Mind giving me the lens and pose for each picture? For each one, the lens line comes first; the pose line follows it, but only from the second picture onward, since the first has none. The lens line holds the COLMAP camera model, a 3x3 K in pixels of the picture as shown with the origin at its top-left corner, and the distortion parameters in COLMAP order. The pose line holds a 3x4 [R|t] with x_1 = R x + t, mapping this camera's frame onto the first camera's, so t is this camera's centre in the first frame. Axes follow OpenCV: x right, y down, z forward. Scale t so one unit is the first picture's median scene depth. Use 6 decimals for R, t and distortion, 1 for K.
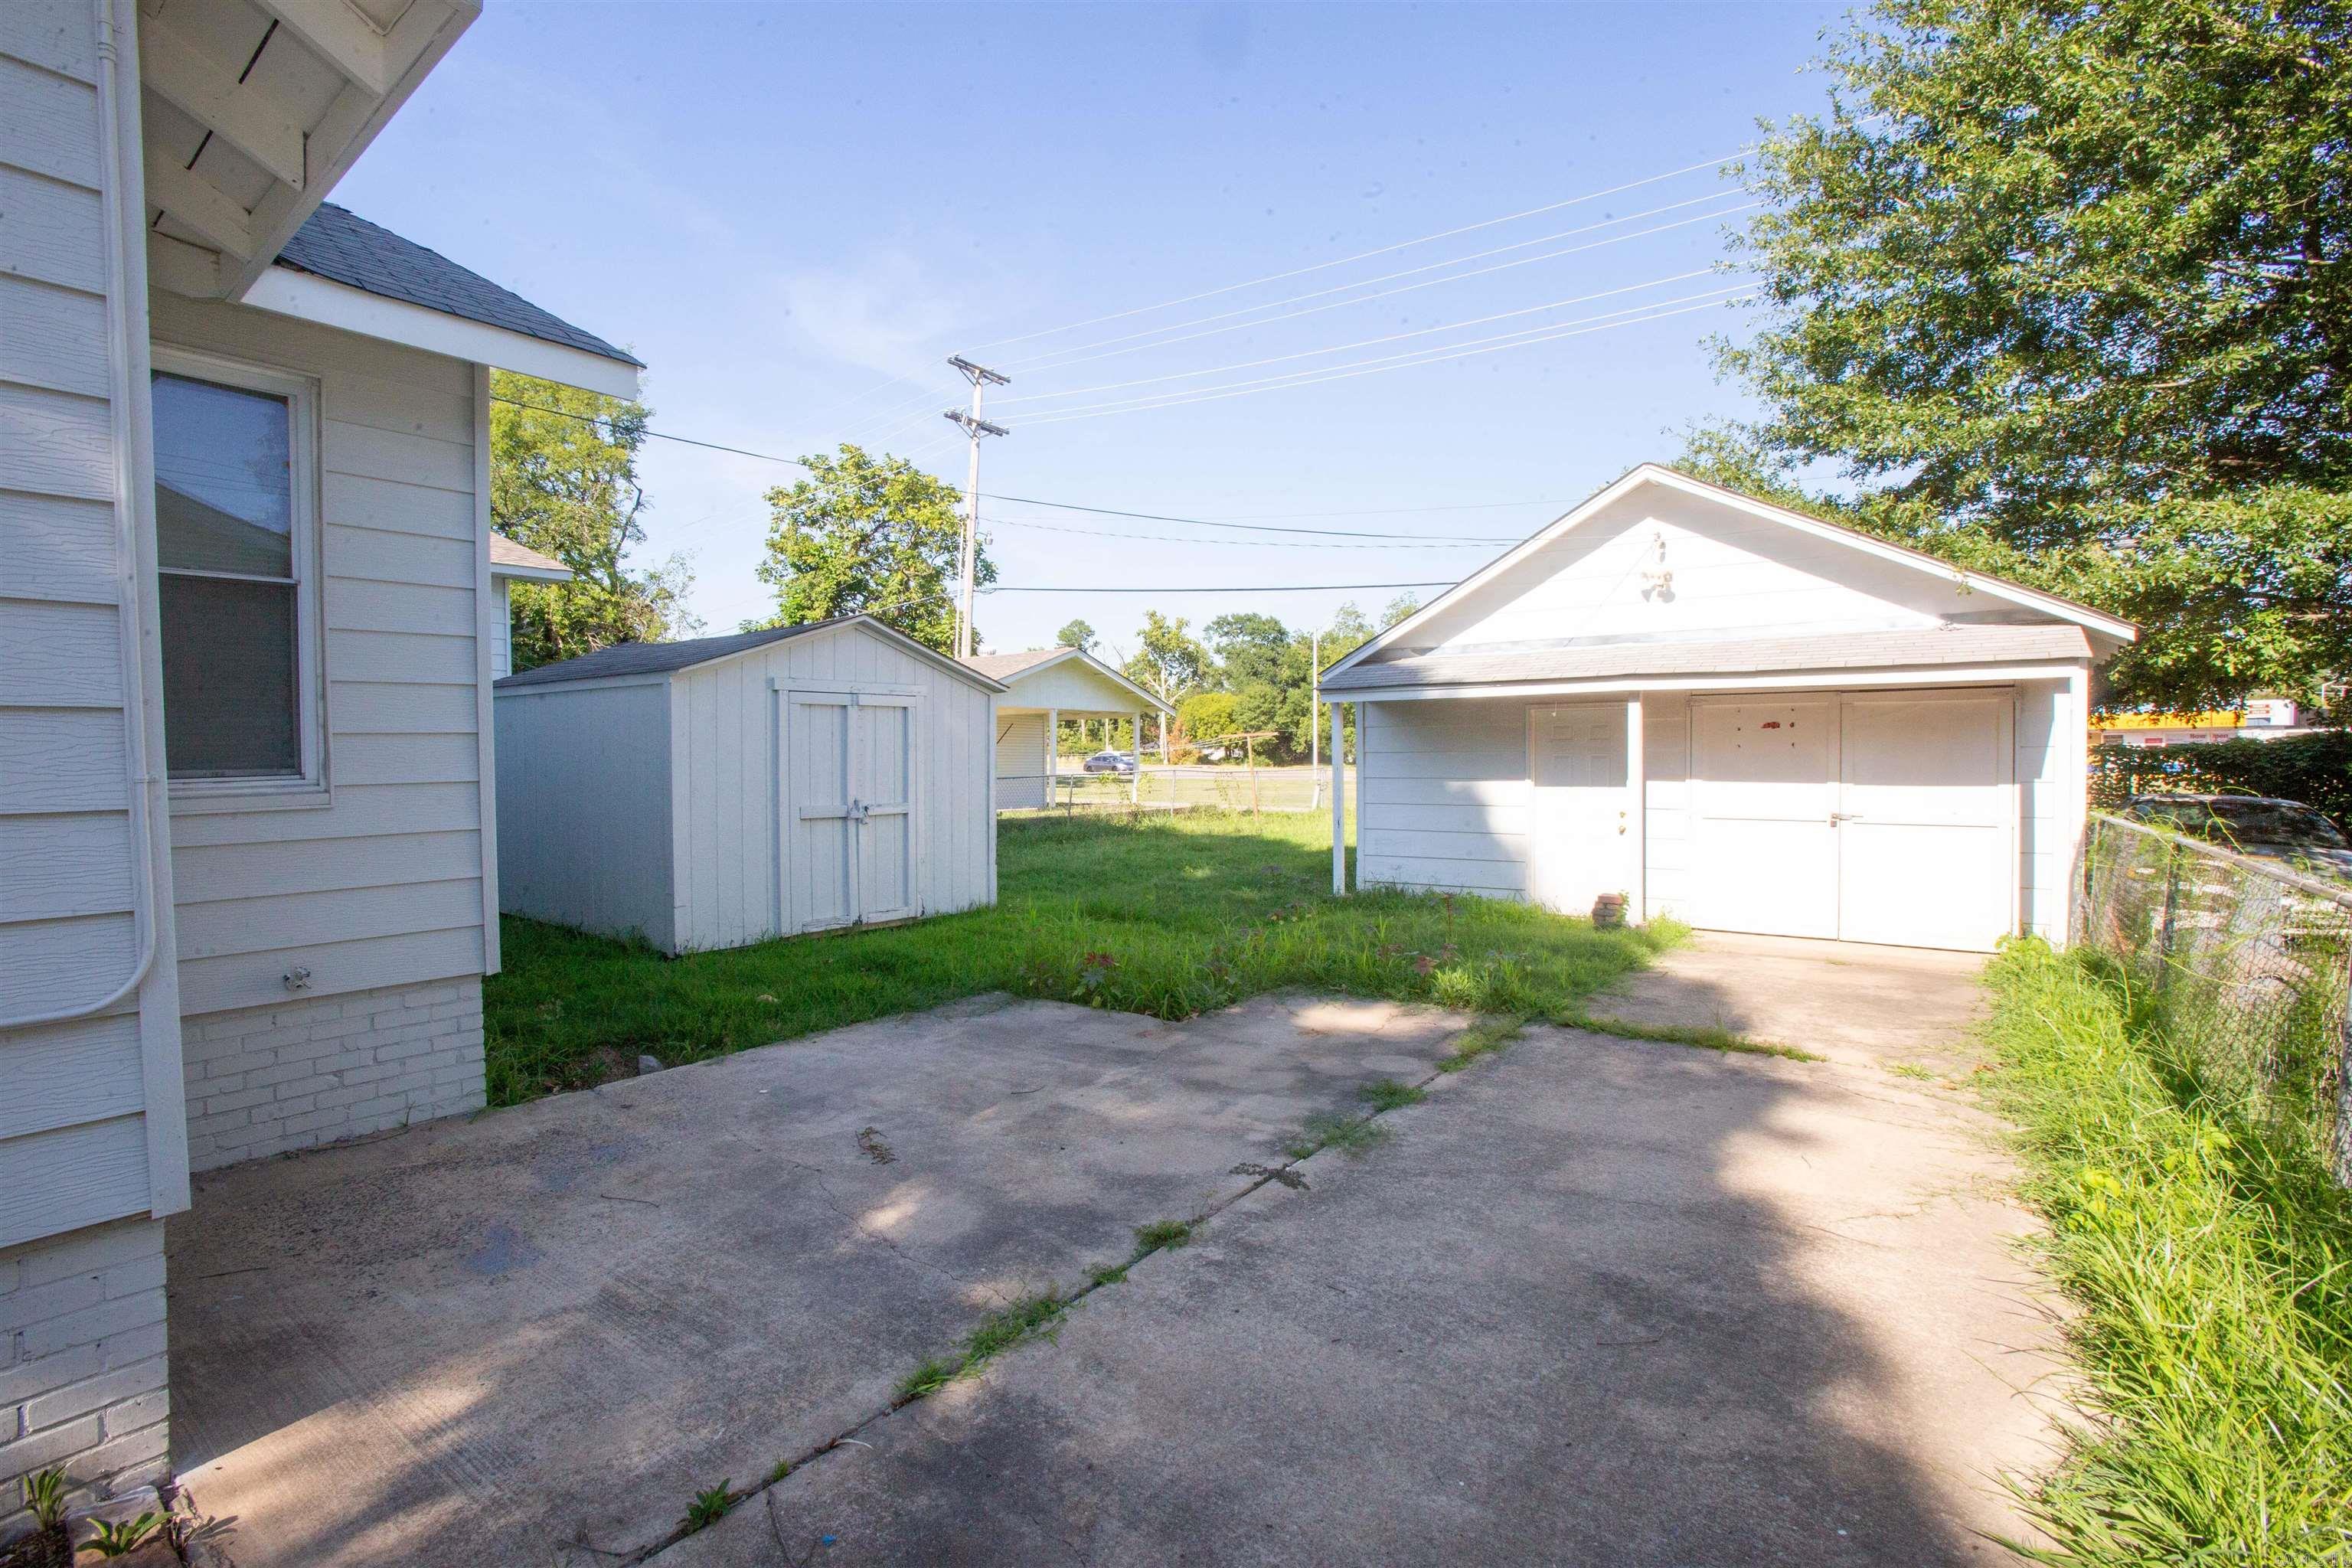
lens RADIAL K [[1099.7, 0, 1131.0], [0, 1099.7, 770.1], [0, 0, 1]] dist [-0.070522, 0.031522]
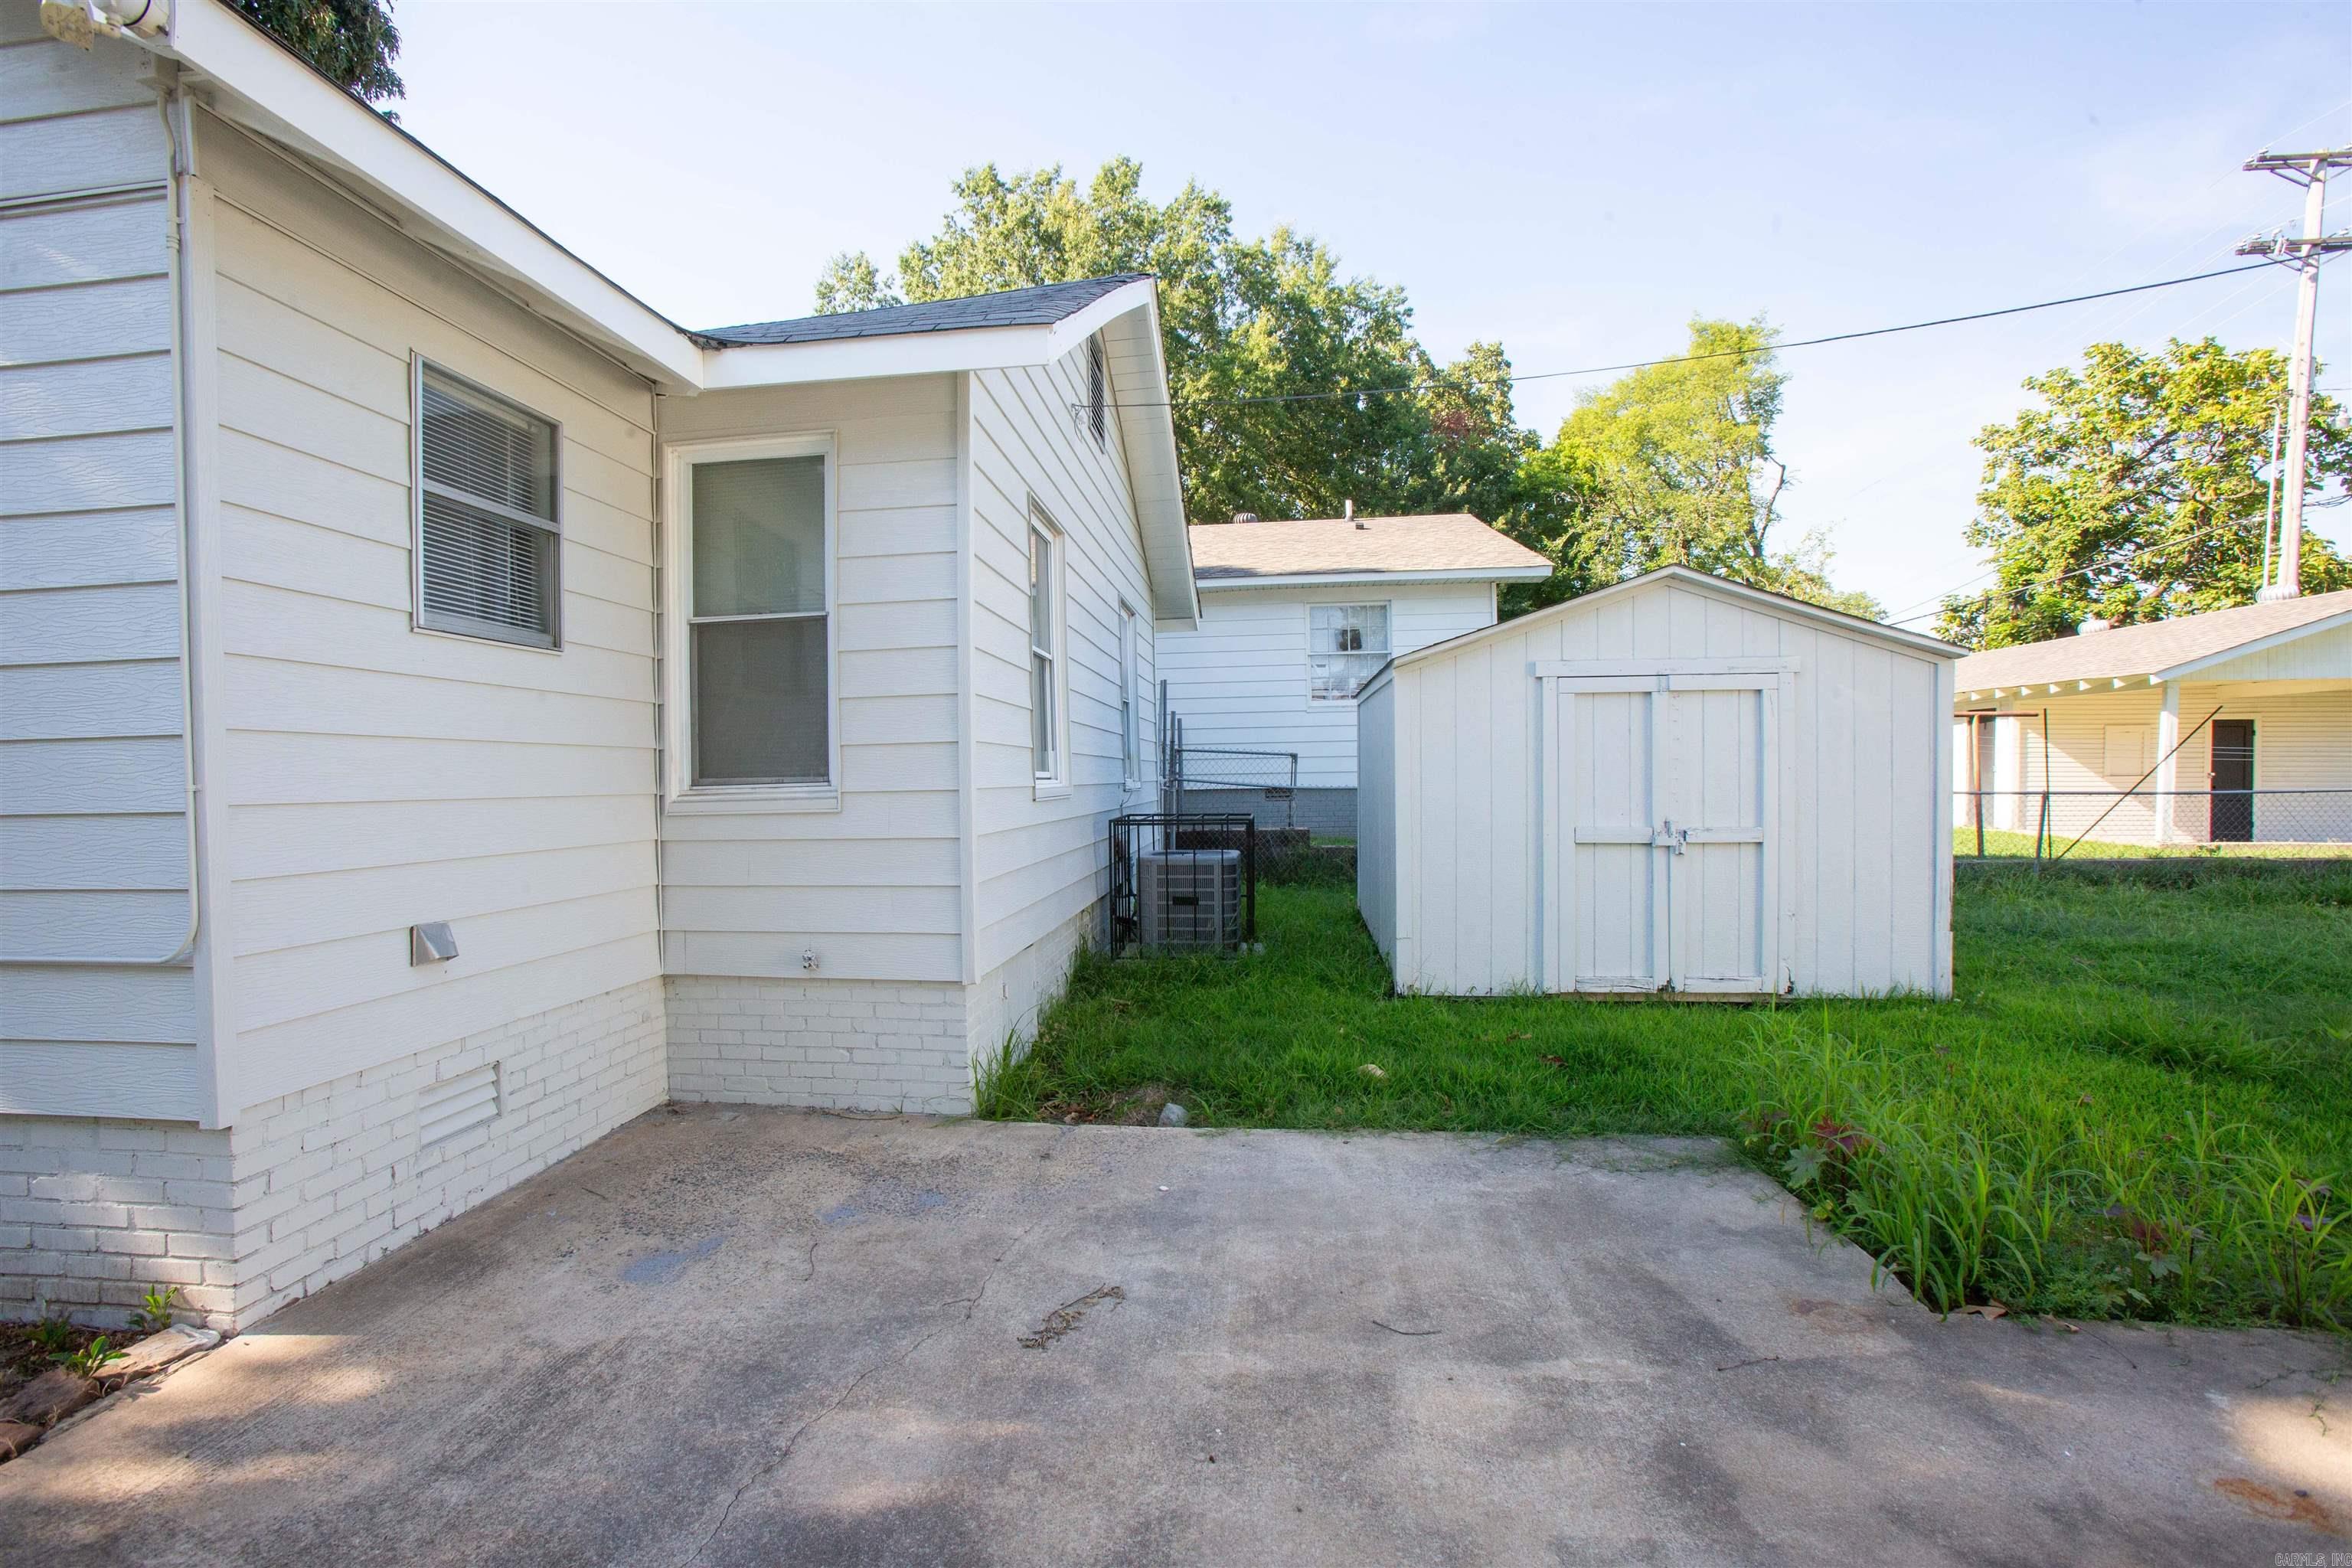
lens RADIAL K [[1099.7, 0, 1131.0], [0, 1099.7, 770.1], [0, 0, 1]] dist [-0.070522, 0.031522]
pose [[0.509585, 0.002615, -0.860417, 0.179668], [-0.005348, 0.999986, -0.000128, -0.004550], [0.860404, 0.004667, 0.509591, 0.310433]]
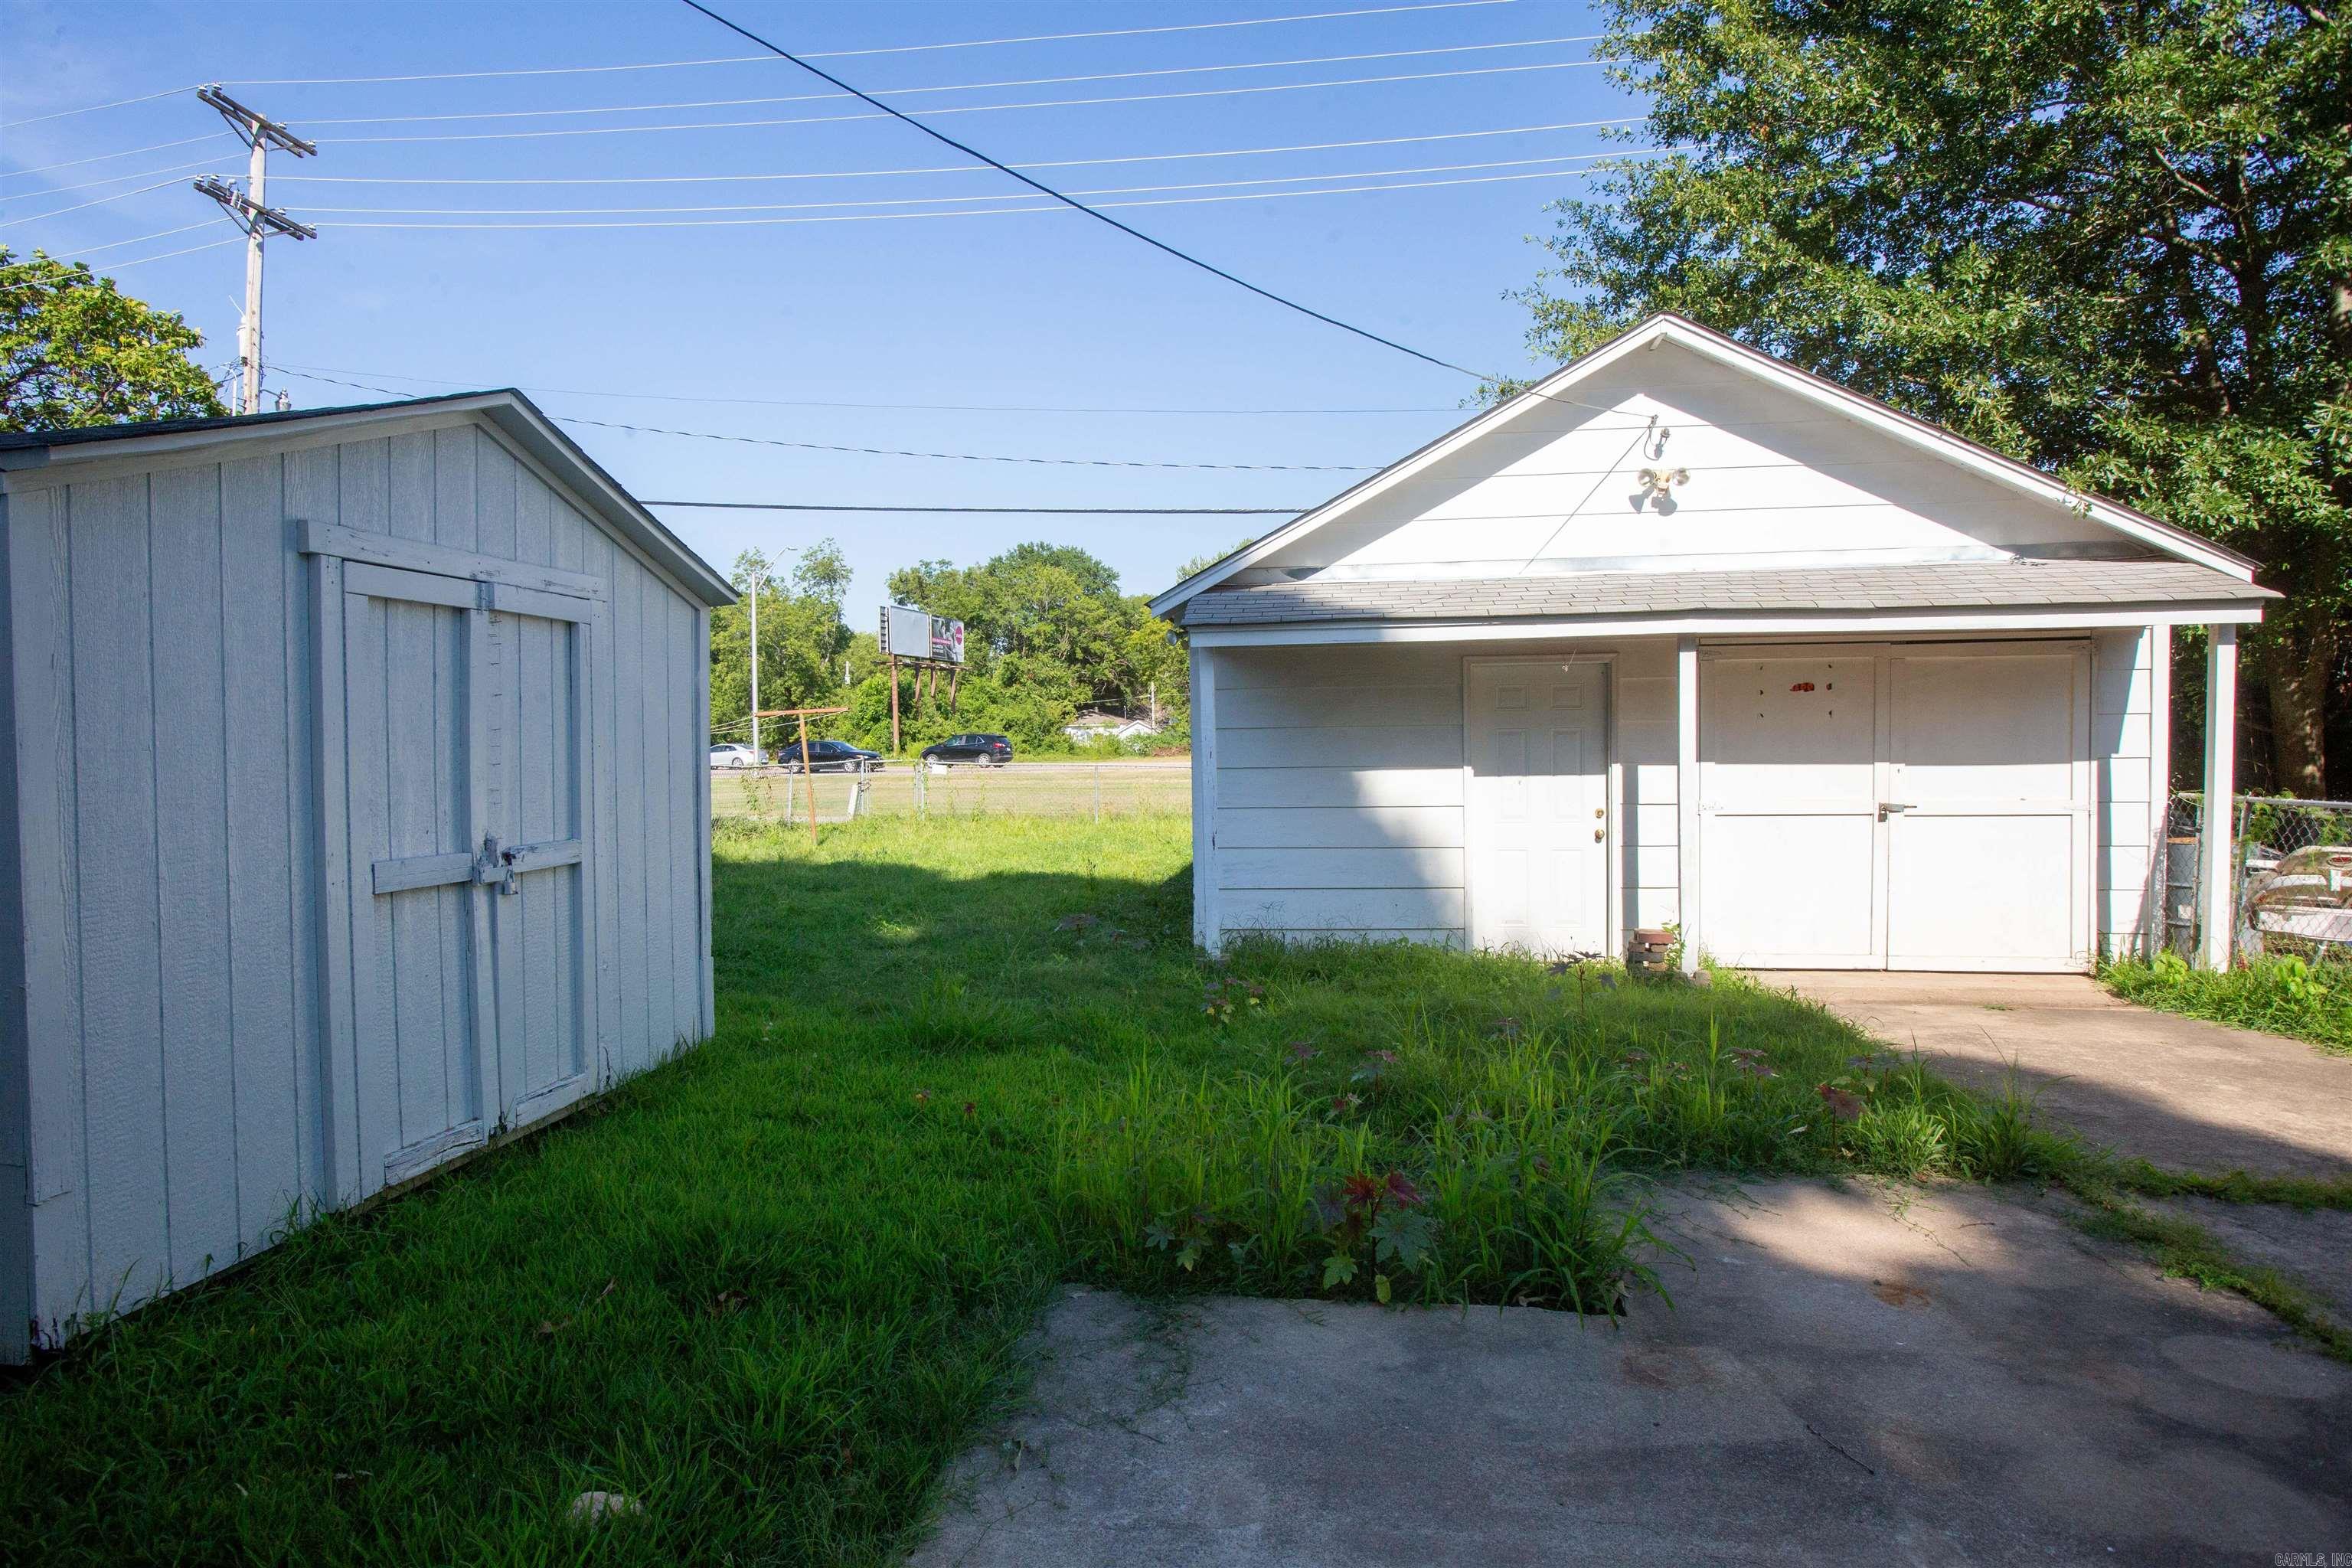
lens RADIAL K [[1360.4, 0, 1126.1], [0, 1360.4, 774.3], [0, 0, 1]] dist [-0.057172, 0.042813]
pose [[0.885080, -0.019040, 0.465050, -0.261847], [0.015404, 0.999814, 0.011619, 0.000580], [-0.465184, -0.003120, 0.885208, 0.416699]]
